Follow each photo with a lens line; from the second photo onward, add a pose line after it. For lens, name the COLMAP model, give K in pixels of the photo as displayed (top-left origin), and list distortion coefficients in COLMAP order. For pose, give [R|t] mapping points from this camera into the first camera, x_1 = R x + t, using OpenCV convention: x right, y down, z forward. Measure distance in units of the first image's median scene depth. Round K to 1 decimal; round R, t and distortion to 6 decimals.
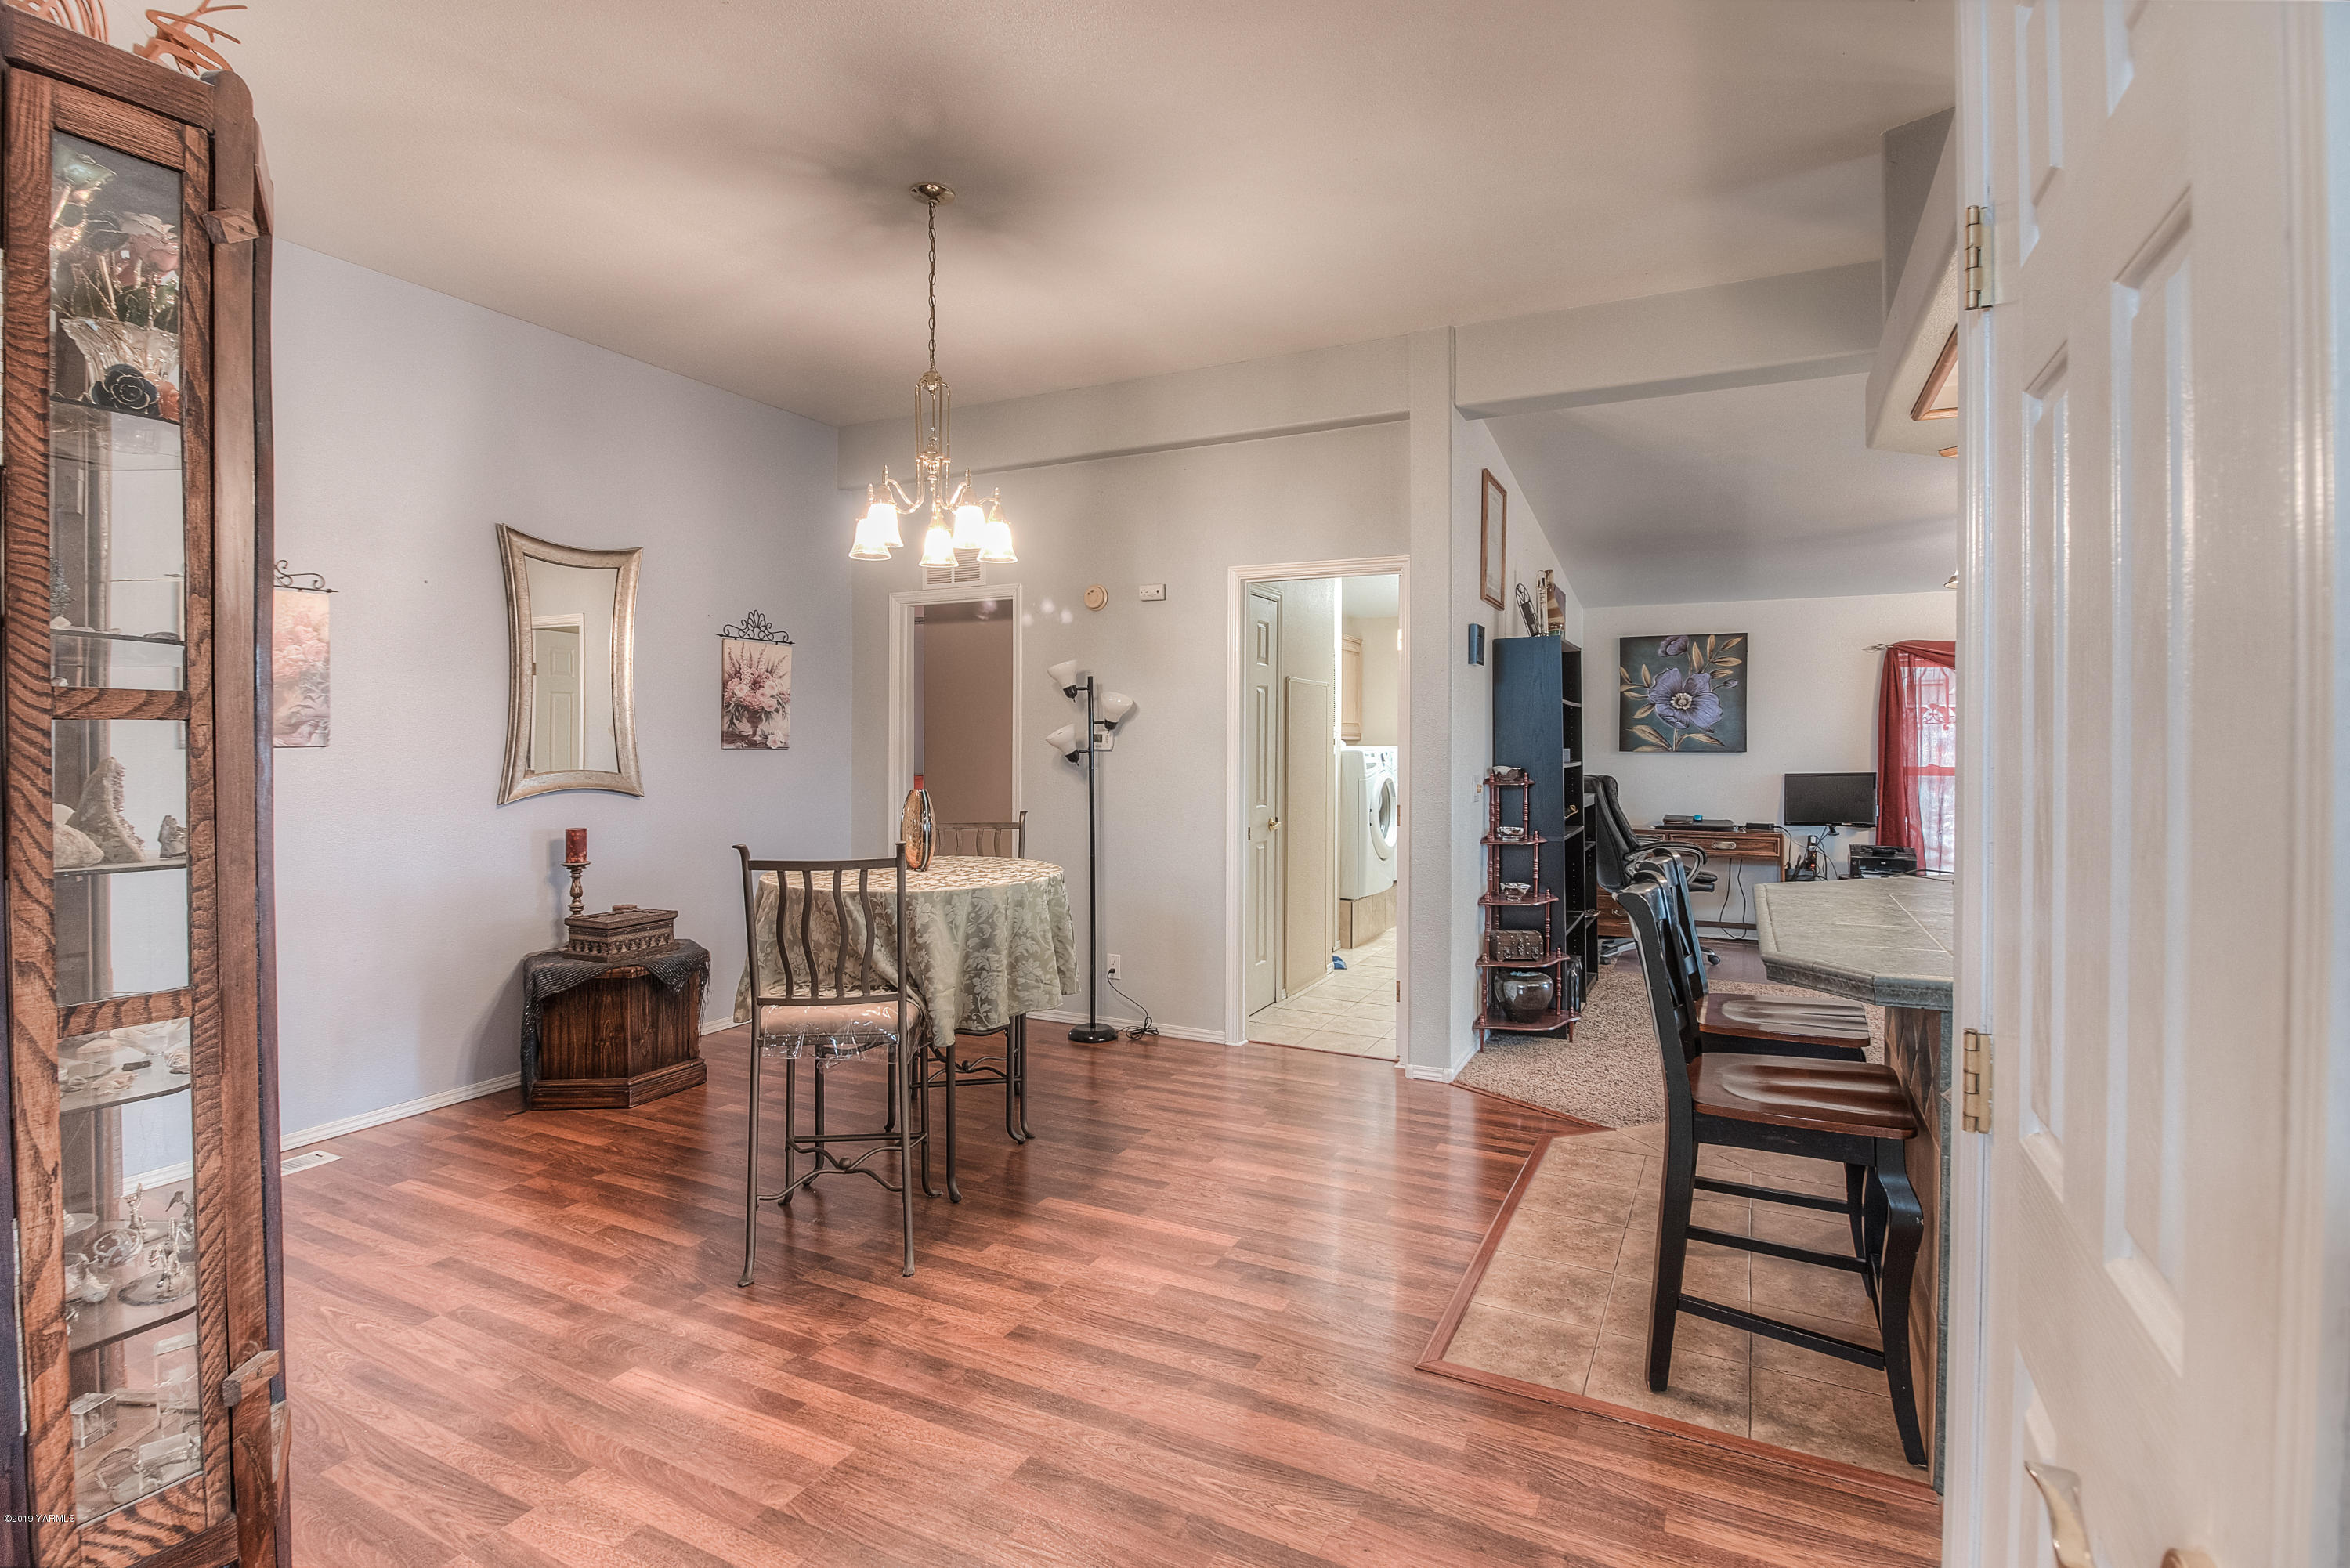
lens RADIAL K [[1112.9, 0, 1176.8], [0, 1112.9, 762.3], [0, 0, 1]] dist [0.004506, -0.000077]
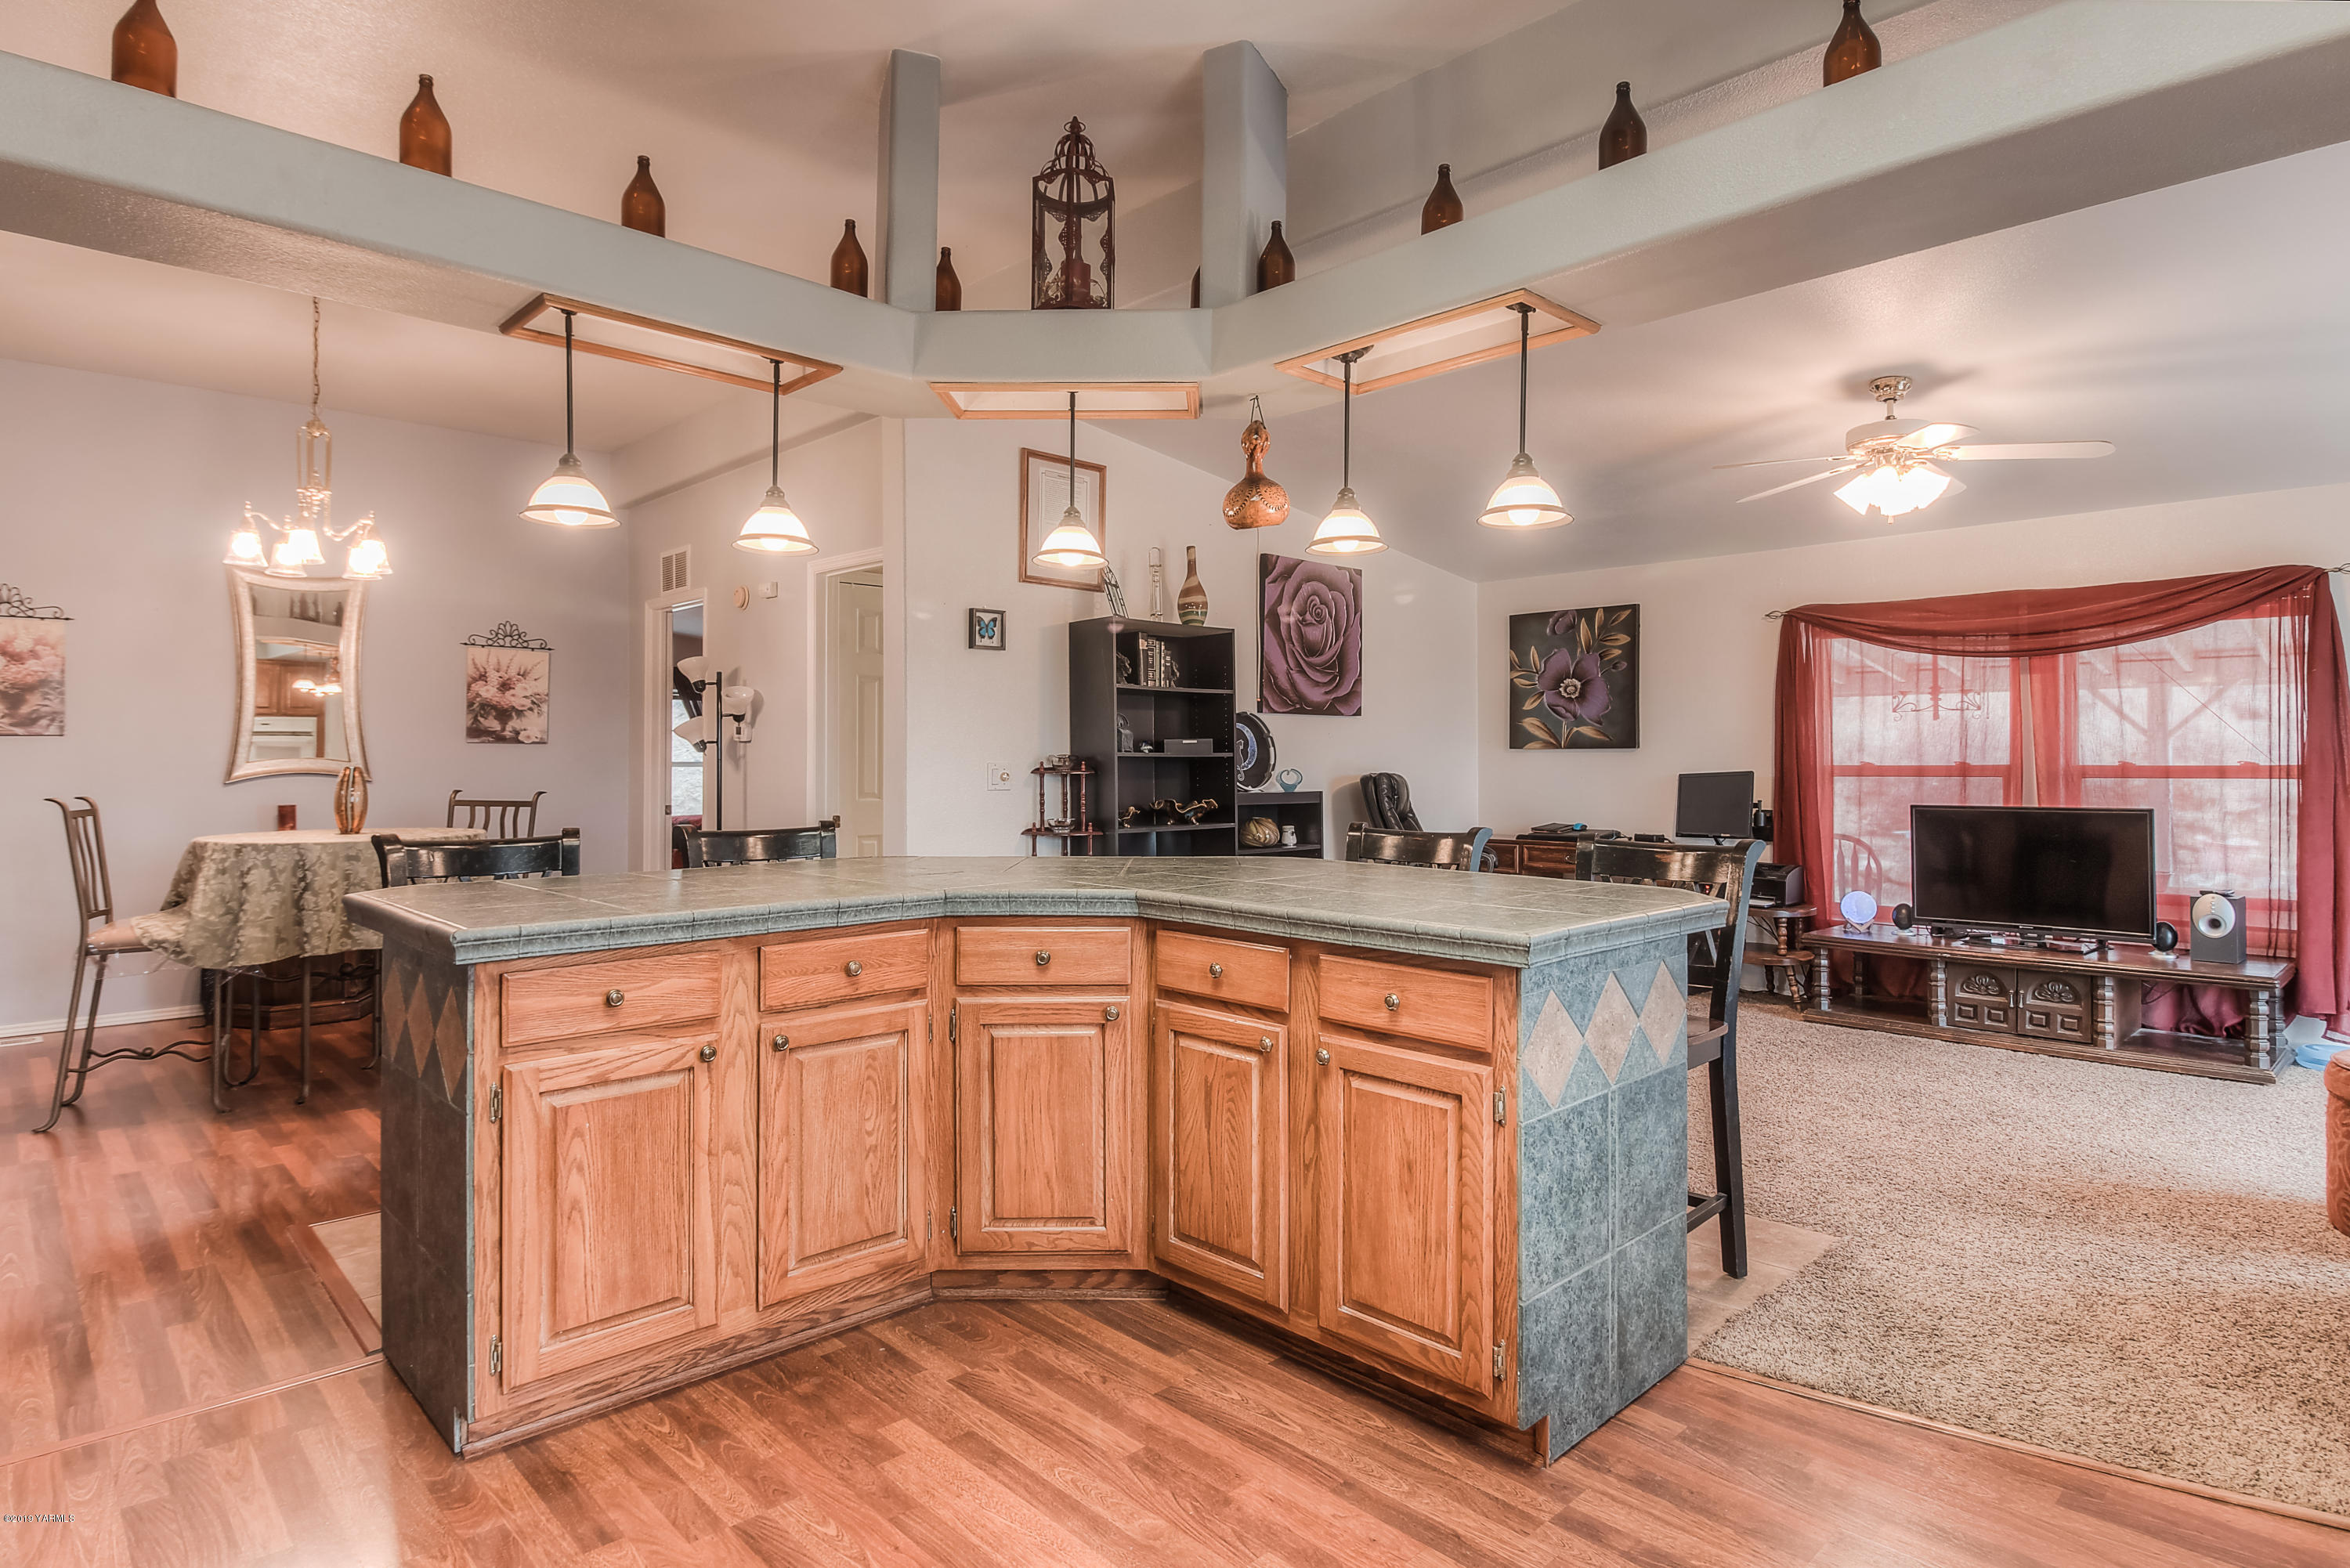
lens RADIAL K [[1264.3, 0, 1188.9], [0, 1264.3, 776.0], [0, 0, 1]] dist [0.003583, 0.000273]
pose [[0.946415, 0.002383, -0.322945, 0.682058], [-0.004200, 0.999979, -0.004930, 0.024513], [0.322926, 0.006022, 0.946405, -0.000124]]
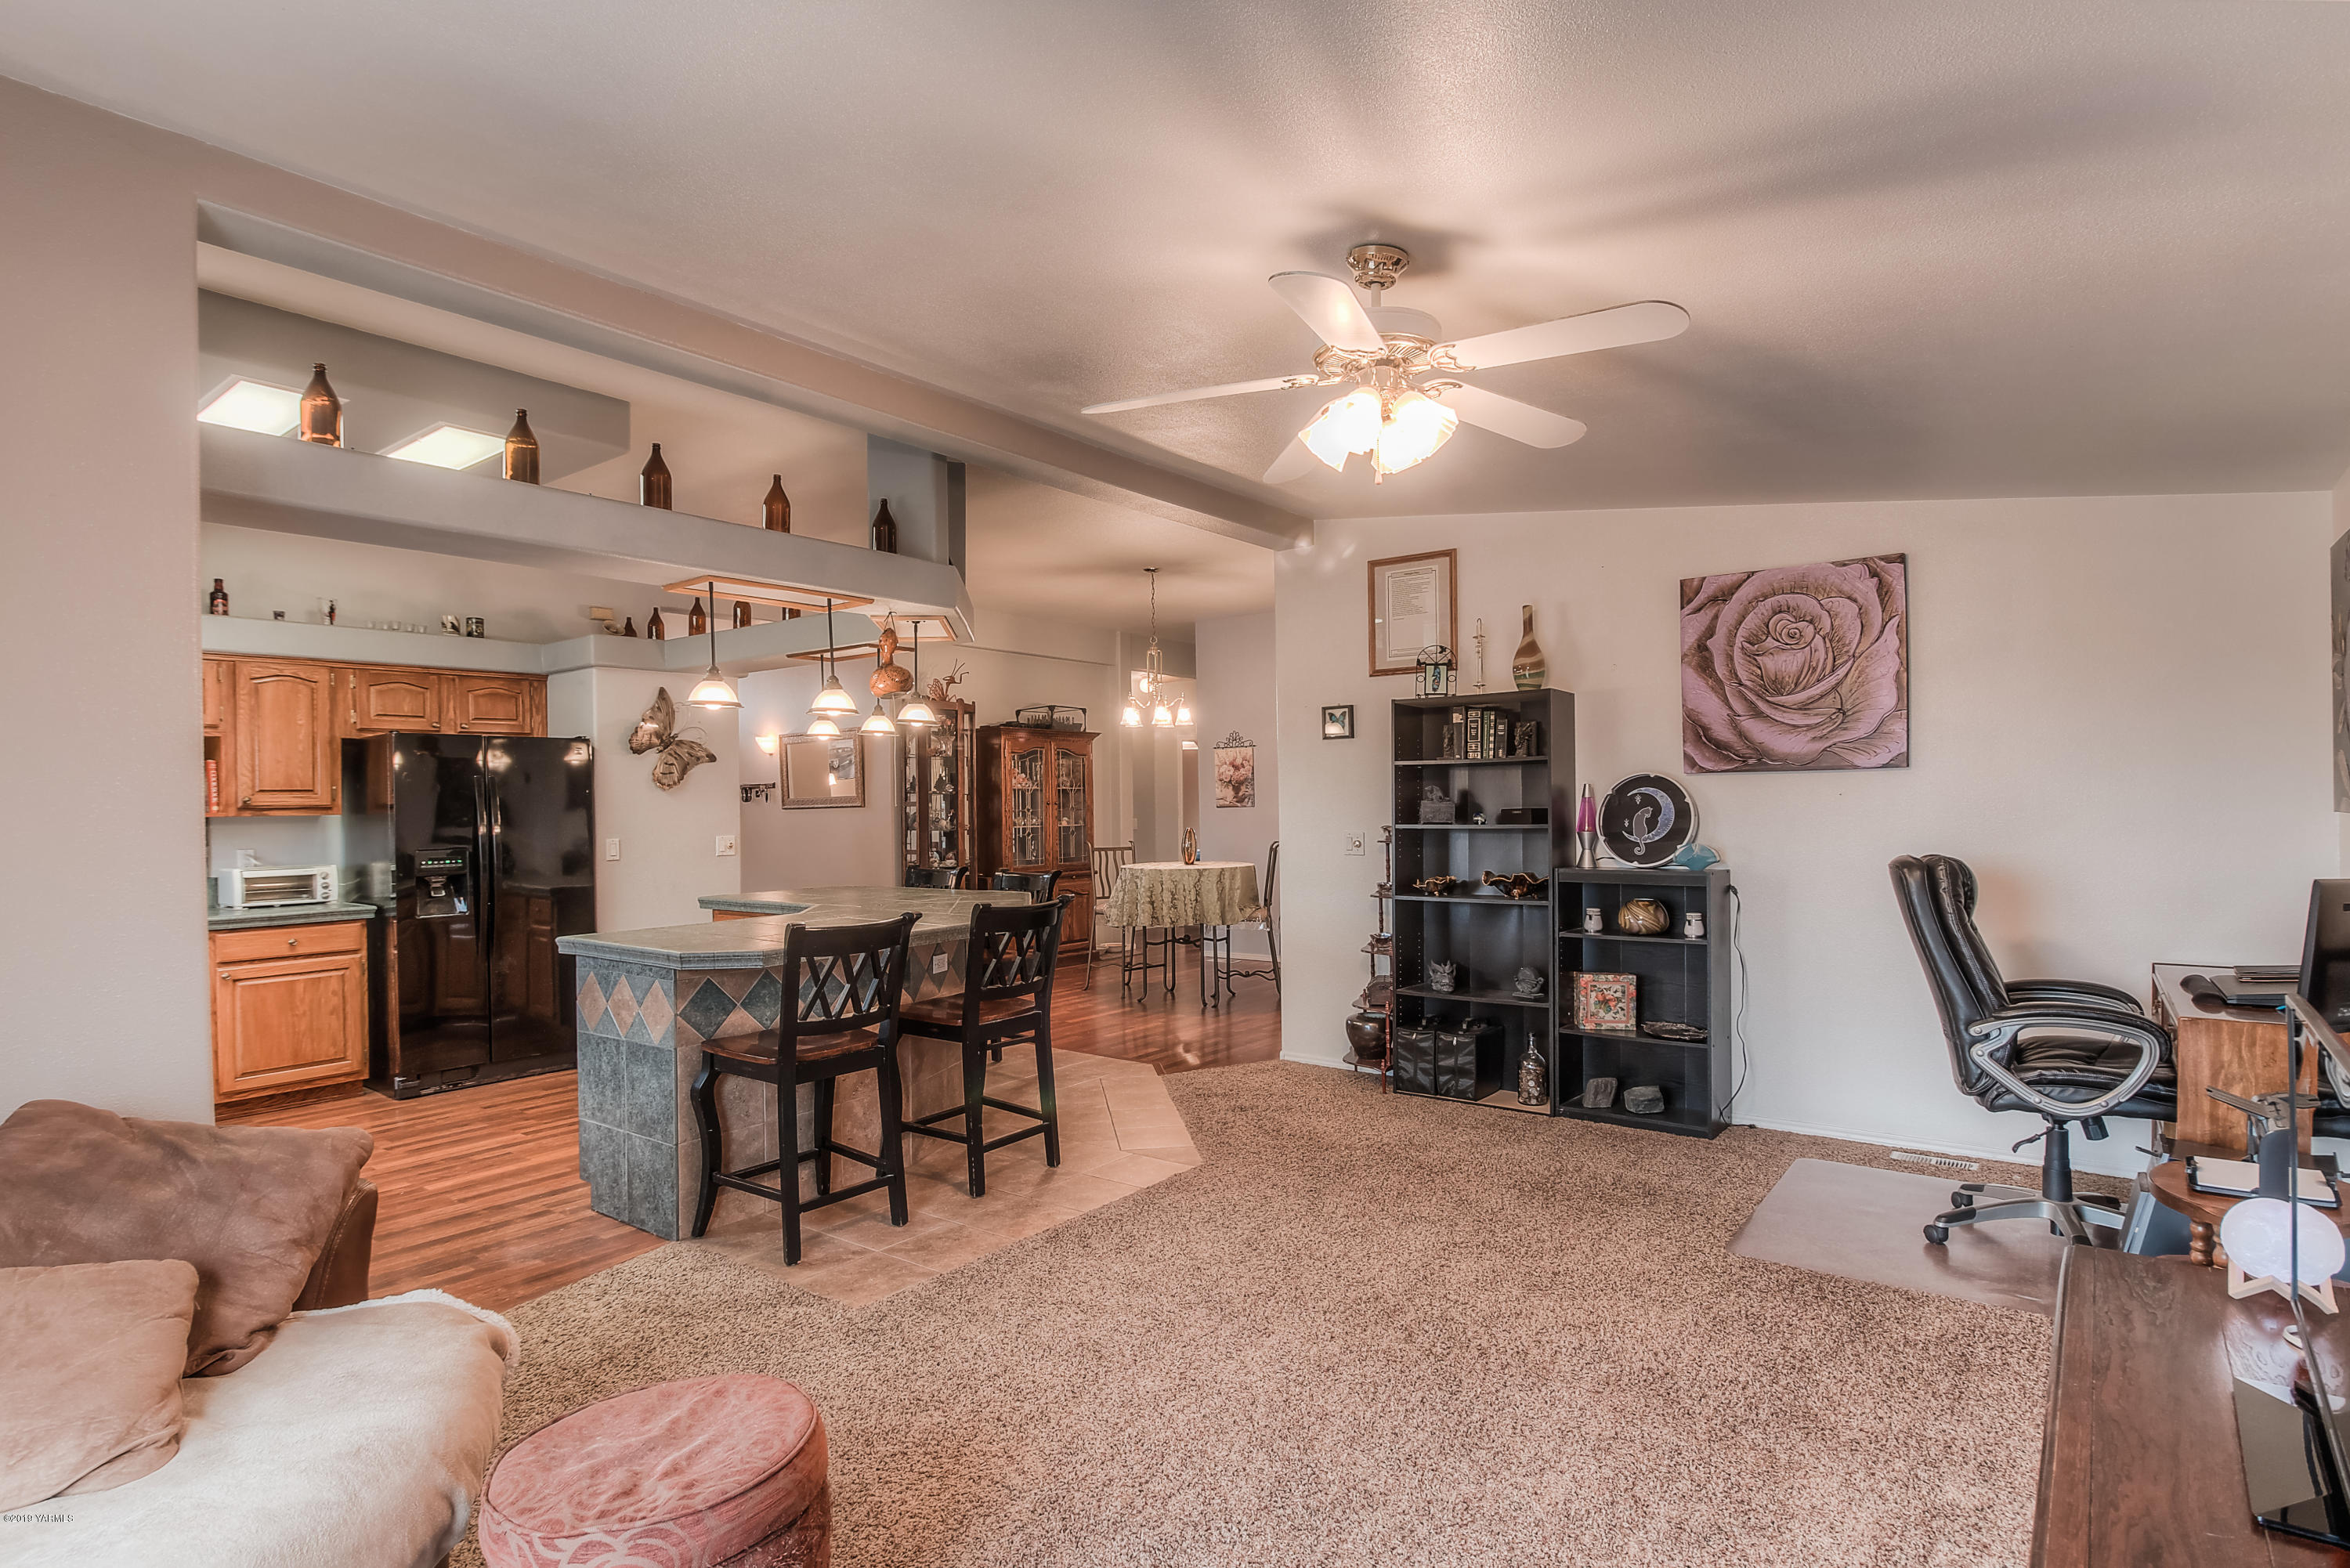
lens RADIAL K [[1188.7, 0, 1190.1], [0, 1188.7, 798.0], [0, 0, 1]] dist [-0.004828, -0.002227]
pose [[-0.189802, -0.003022, -0.981818, 1.349599], [-0.004222, 0.999989, -0.002262, -0.019737], [0.981813, 0.003716, -0.189812, 0.968743]]
